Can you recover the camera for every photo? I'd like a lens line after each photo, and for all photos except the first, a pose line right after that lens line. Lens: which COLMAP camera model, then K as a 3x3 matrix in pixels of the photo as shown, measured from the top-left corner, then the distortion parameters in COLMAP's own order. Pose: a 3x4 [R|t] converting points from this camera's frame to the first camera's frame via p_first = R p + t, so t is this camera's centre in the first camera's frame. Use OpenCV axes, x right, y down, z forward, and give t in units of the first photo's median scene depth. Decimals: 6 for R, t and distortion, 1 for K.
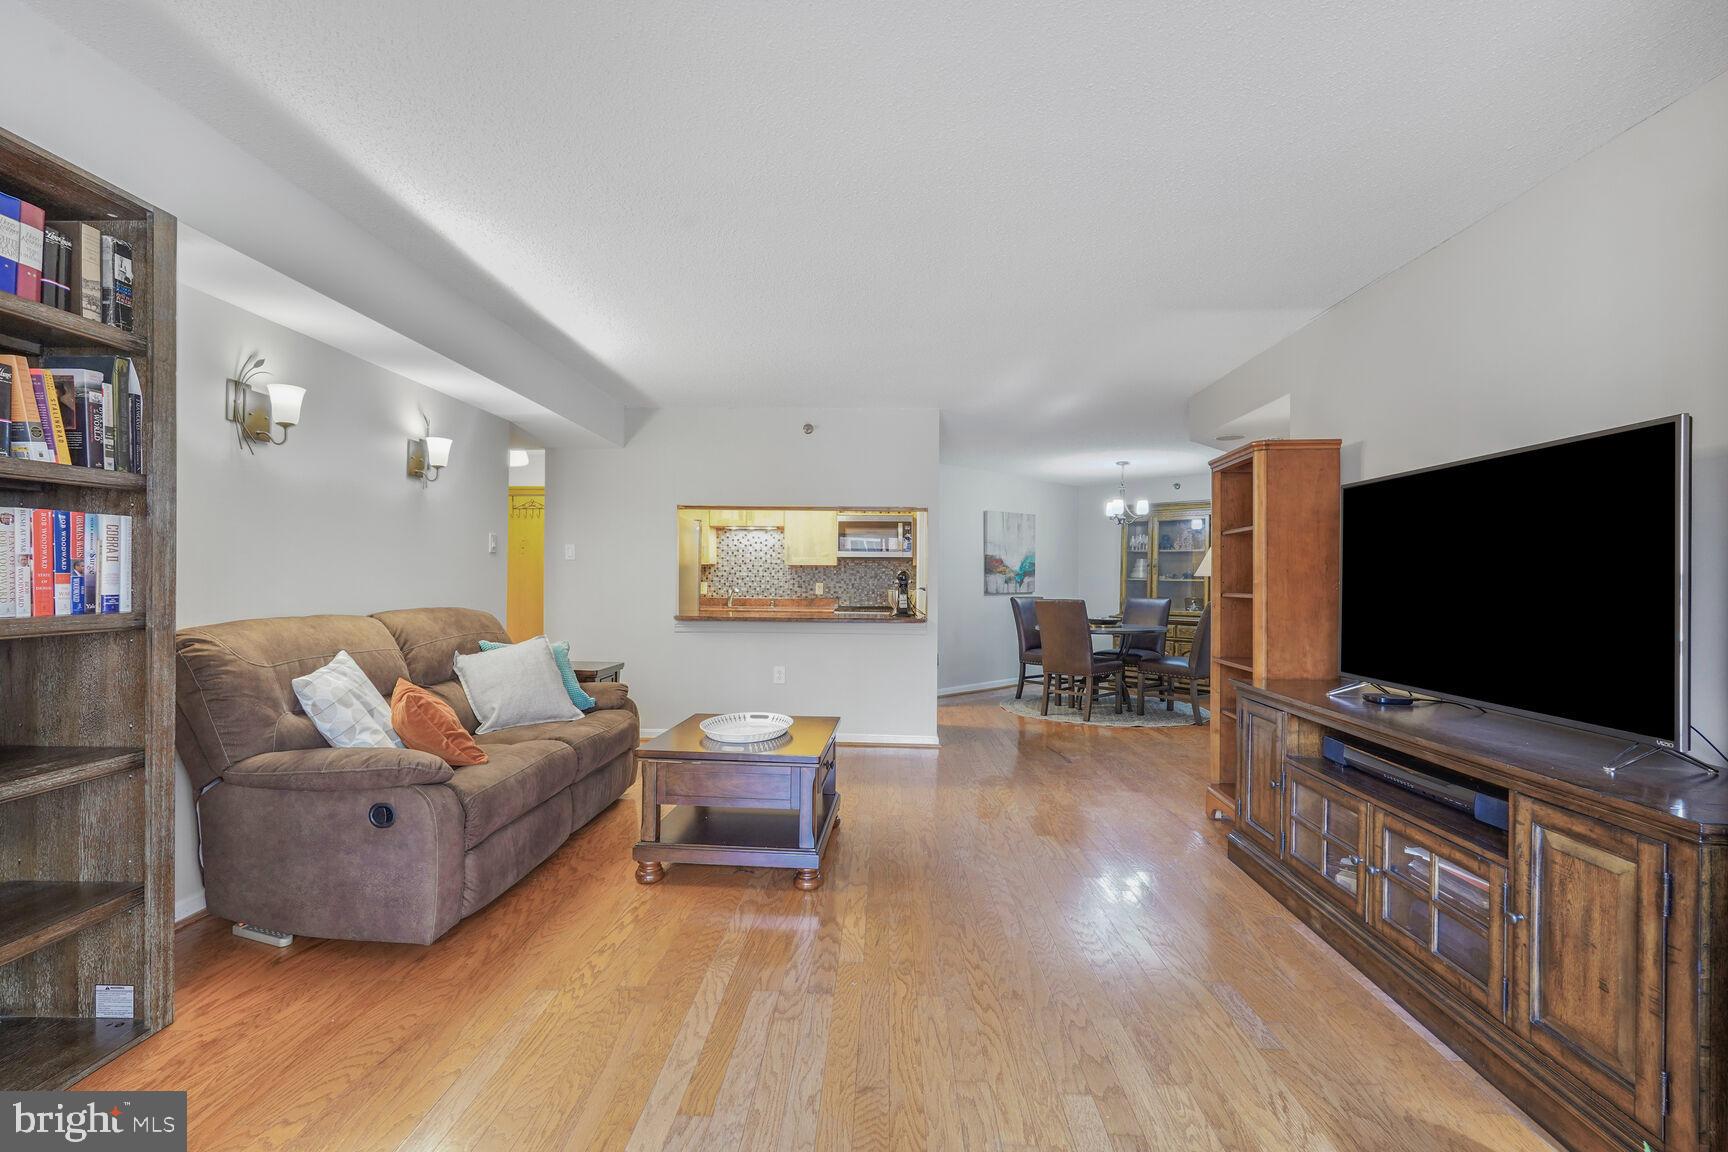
lens RADIAL K [[761.1, 0, 856.5], [0, 761.1, 583.8], [0, 0, 1]] dist [-0.002172, 0.000073]
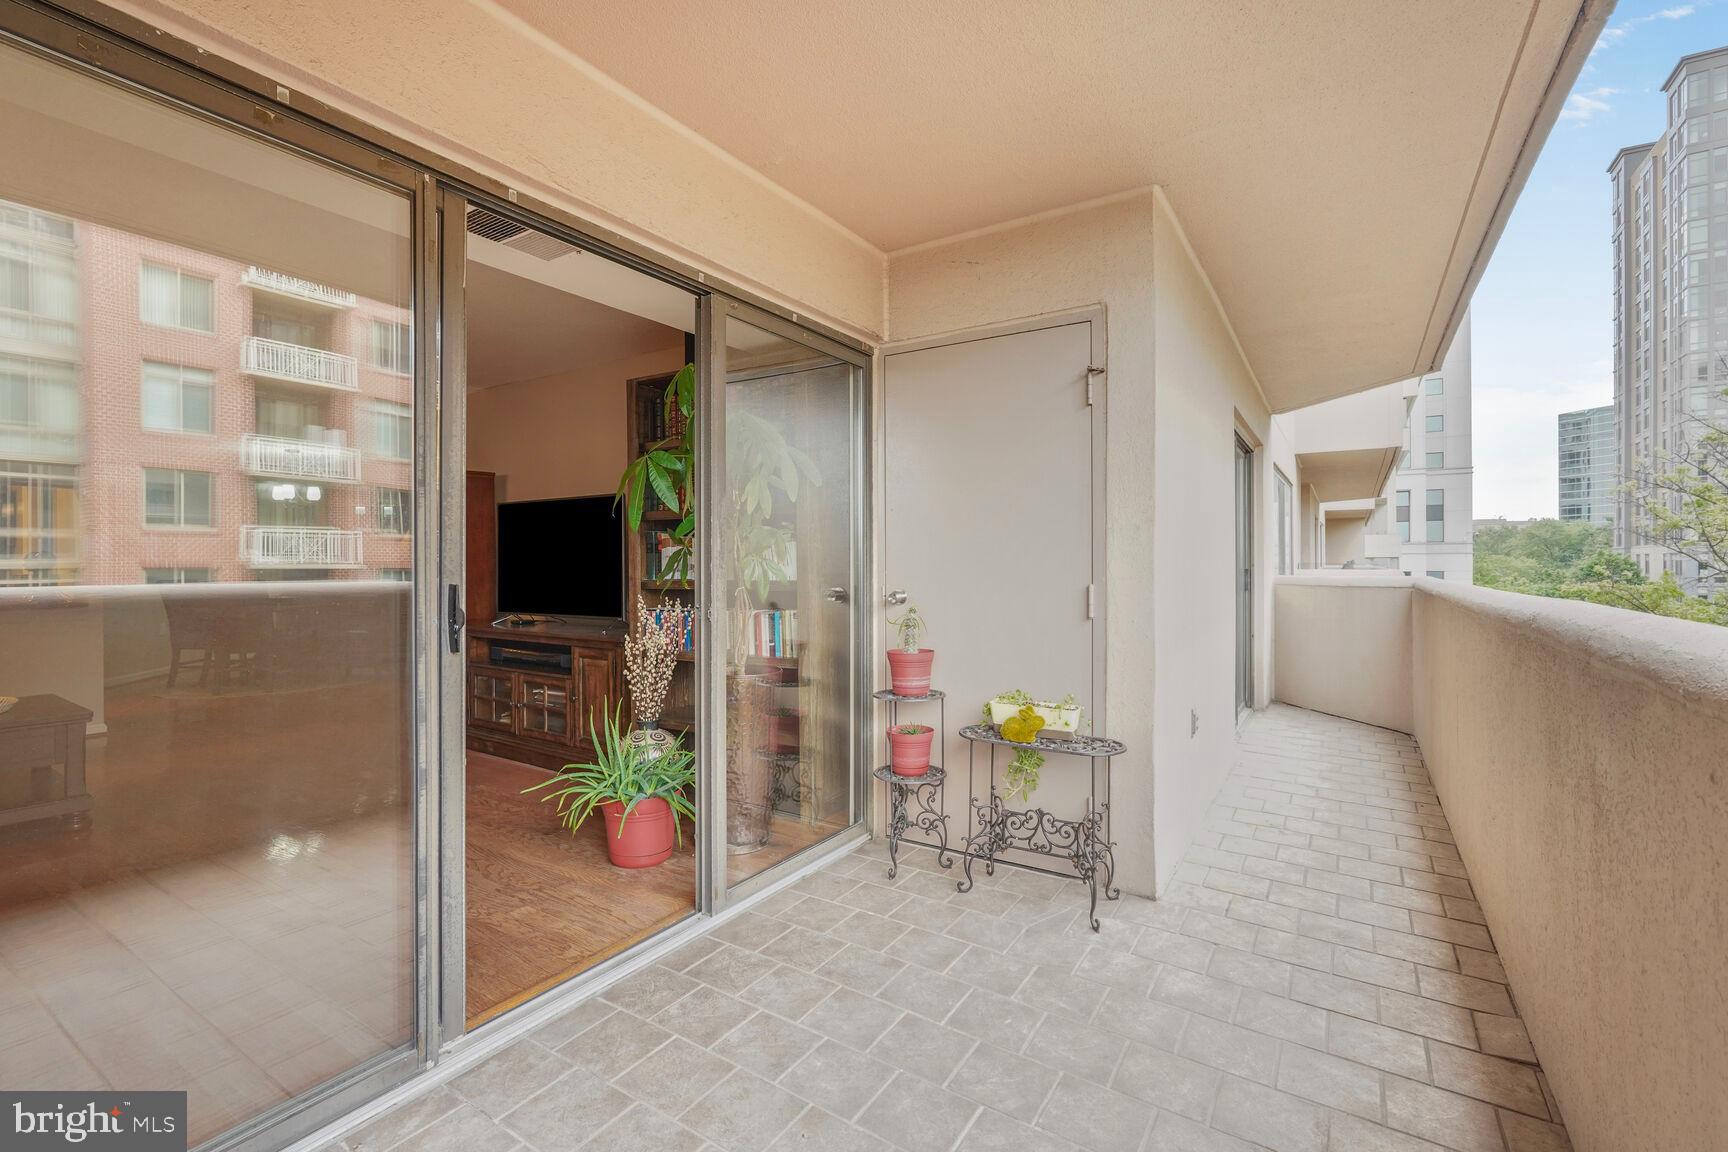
lens RADIAL K [[761.1, 0, 856.5], [0, 761.1, 583.8], [0, 0, 1]] dist [-0.002172, 0.000073]
pose [[0.512360, -0.033072, 0.858134, -0.149987], [0.012596, 0.999440, 0.030998, 0.003505], [-0.858679, -0.005074, 0.512489, -0.205784]]
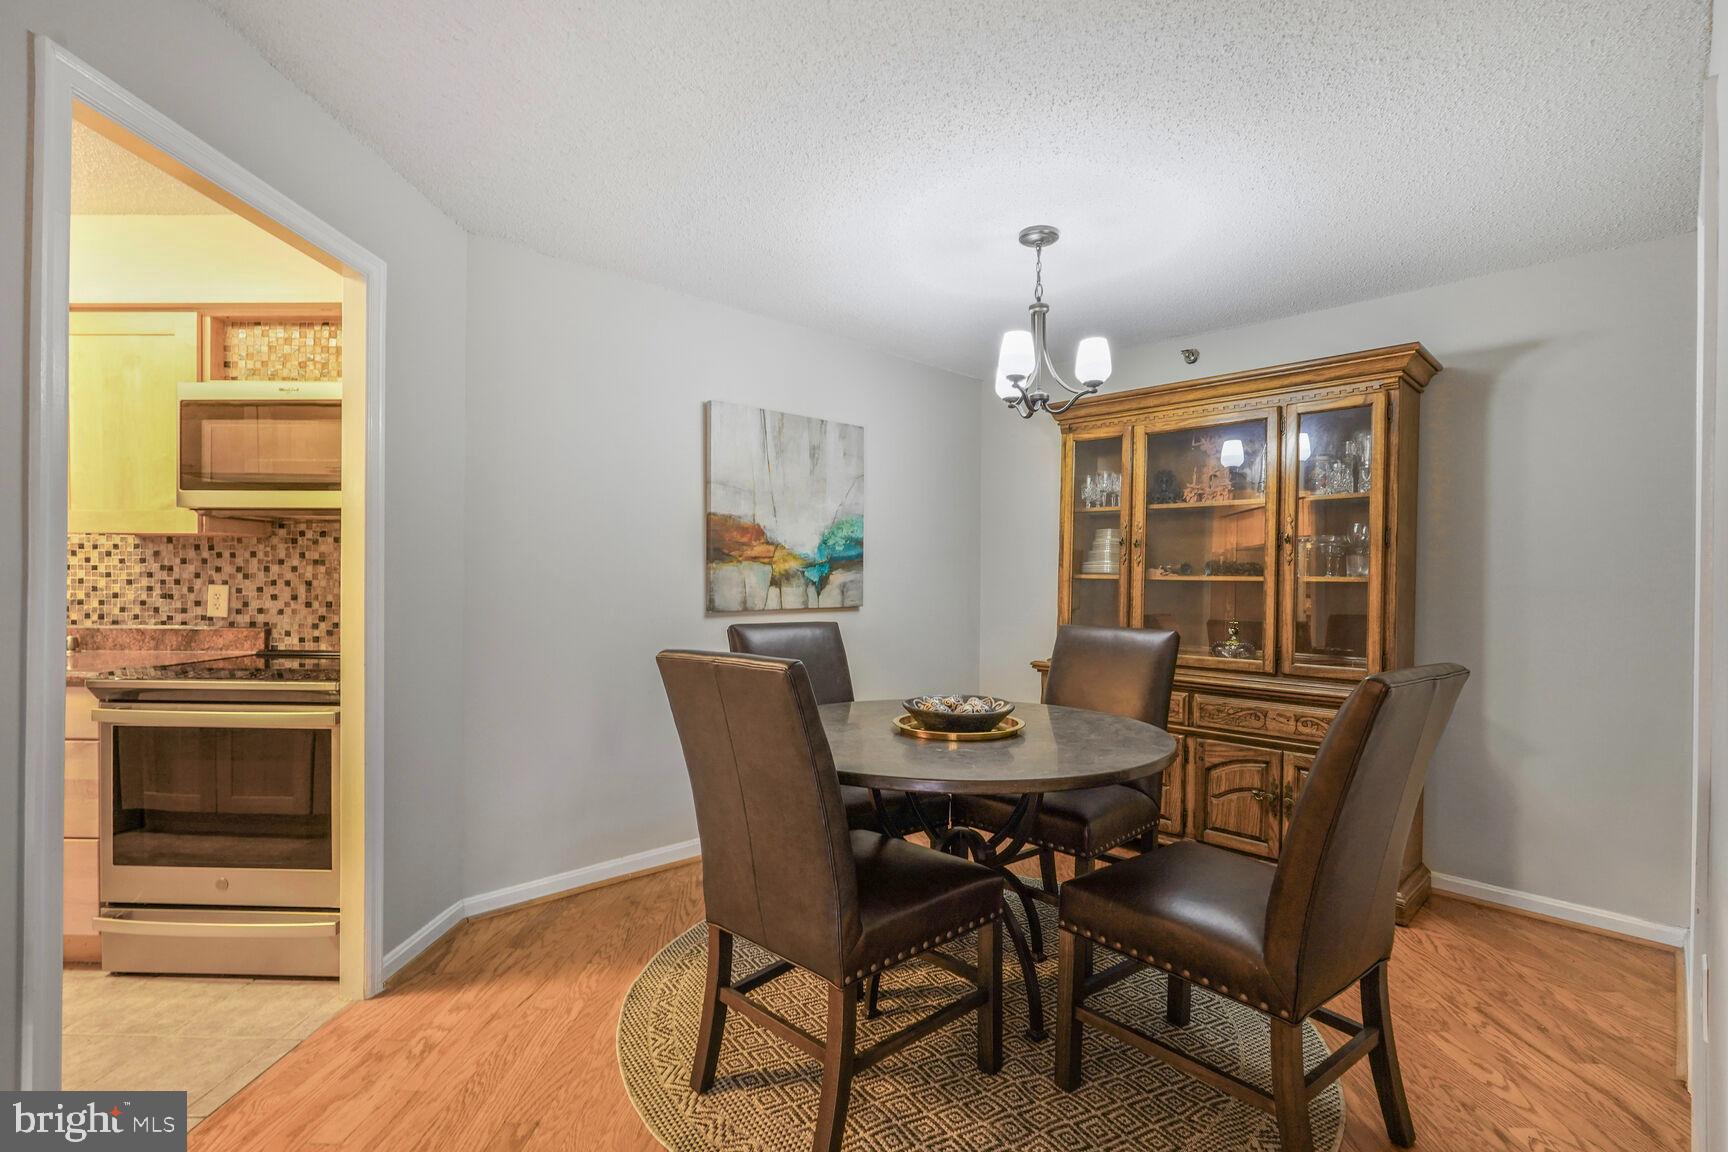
lens RADIAL K [[788.2, 0, 864.0], [0, 788.2, 576.0], [0, 0, 1]] dist [0.000063, -0.000031]
pose [[0.999711, 0.001869, 0.023956, 0.240425], [-0.001610, 0.999940, -0.010811, -0.001545], [-0.023975, 0.010770, 0.999655, 0.594129]]
